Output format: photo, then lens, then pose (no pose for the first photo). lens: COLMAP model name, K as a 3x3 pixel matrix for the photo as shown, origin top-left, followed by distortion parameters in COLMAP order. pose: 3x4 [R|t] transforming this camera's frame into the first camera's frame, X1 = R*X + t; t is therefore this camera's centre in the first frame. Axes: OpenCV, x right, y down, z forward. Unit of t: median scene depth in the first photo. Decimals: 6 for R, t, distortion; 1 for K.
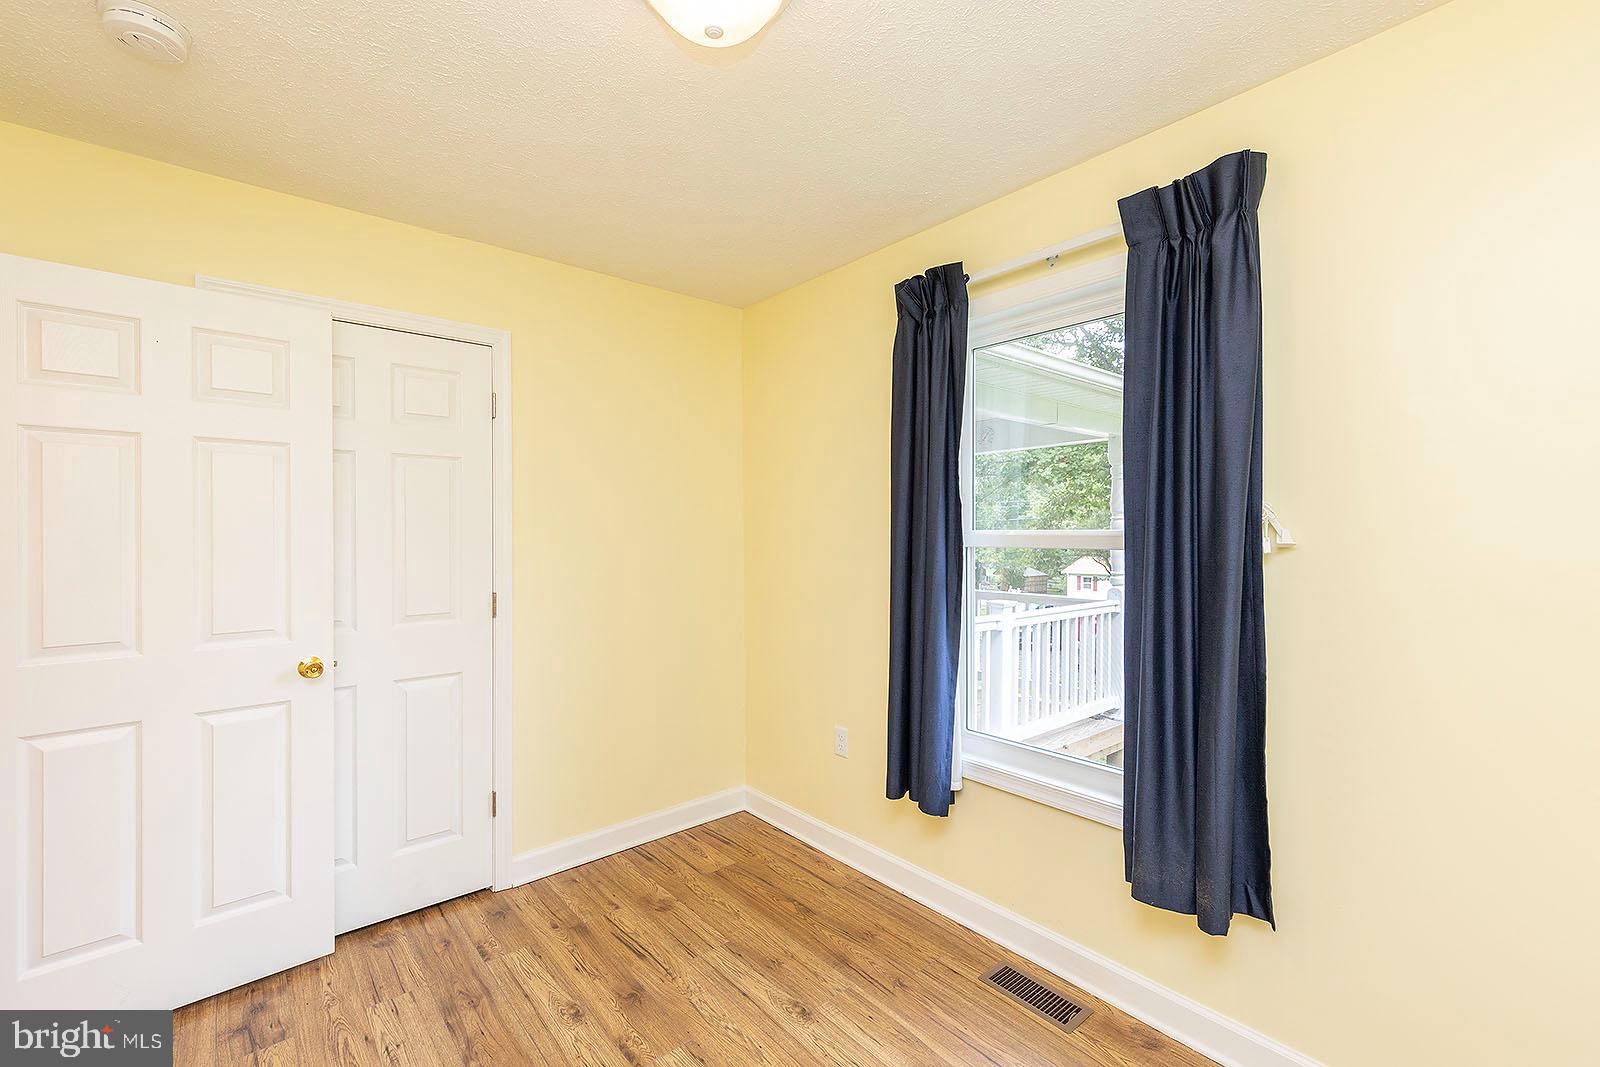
lens RADIAL K [[683.7, 0, 794.1], [0, 683.7, 532.8], [0, 0, 1]] dist [0.001874, -0.000104]
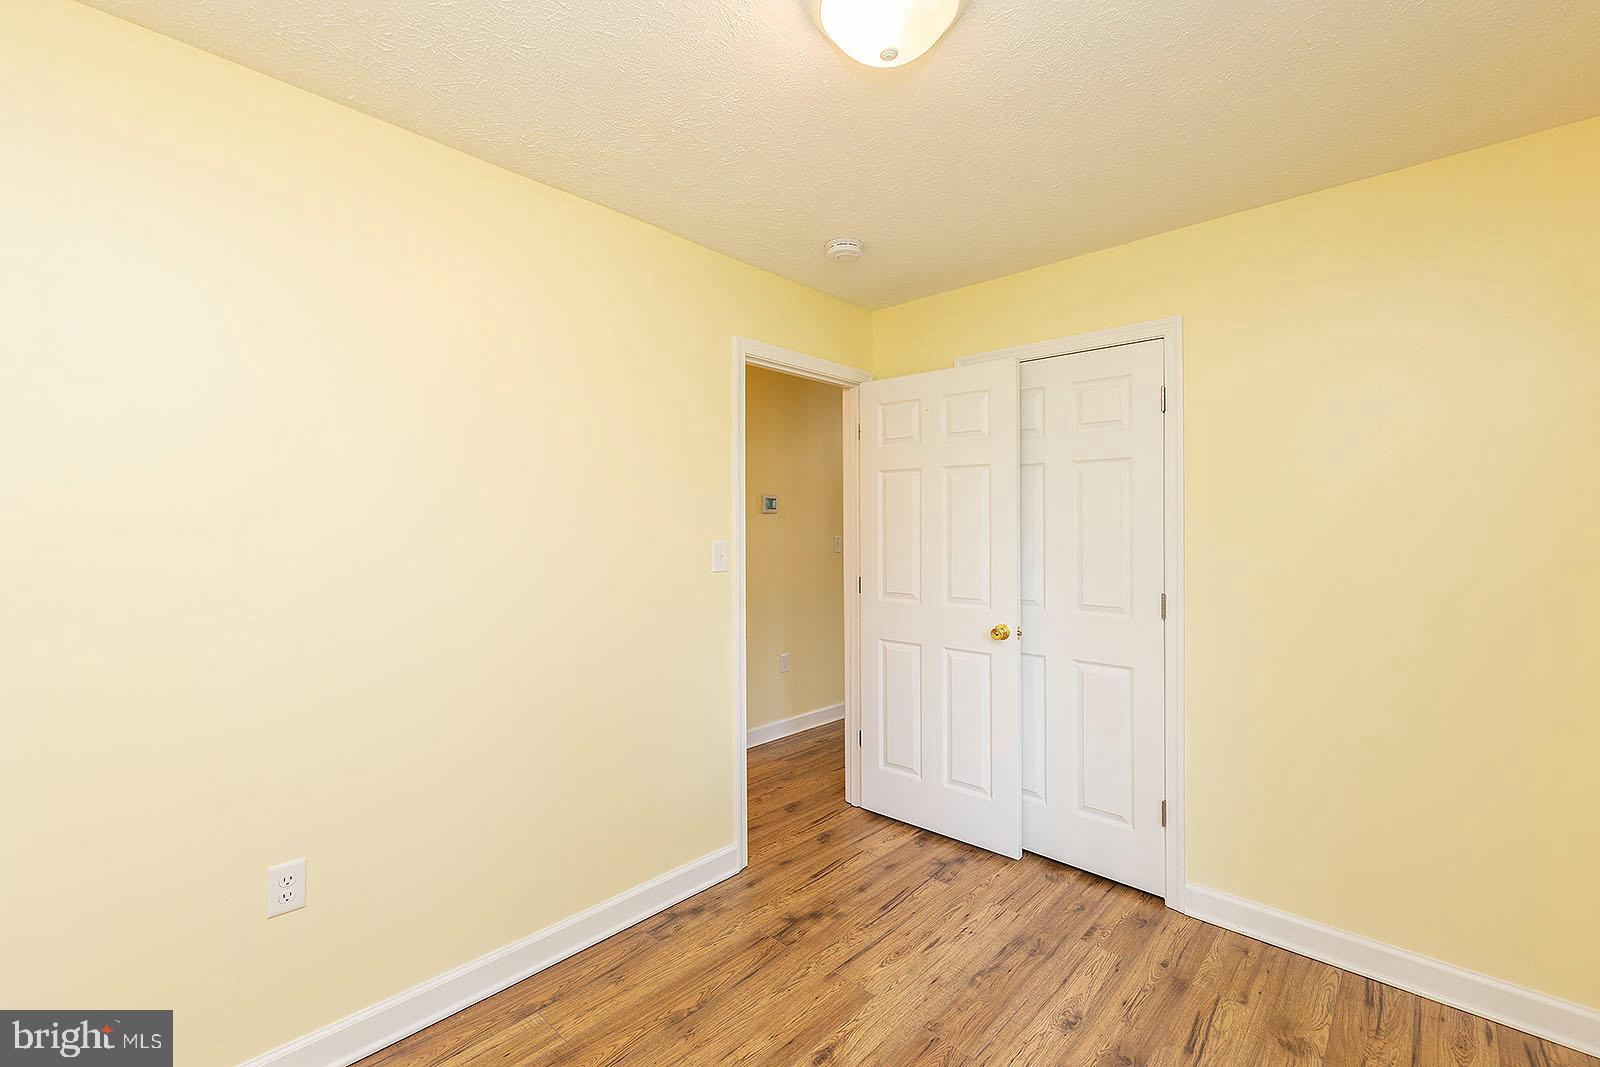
lens RADIAL K [[683.7, 0, 794.1], [0, 683.7, 532.8], [0, 0, 1]] dist [0.001874, -0.000104]
pose [[0.109201, 0.009970, -0.993970, 0.547018], [-0.009531, 0.999914, 0.008982, -0.001995], [0.993974, 0.008493, 0.109287, 0.449327]]
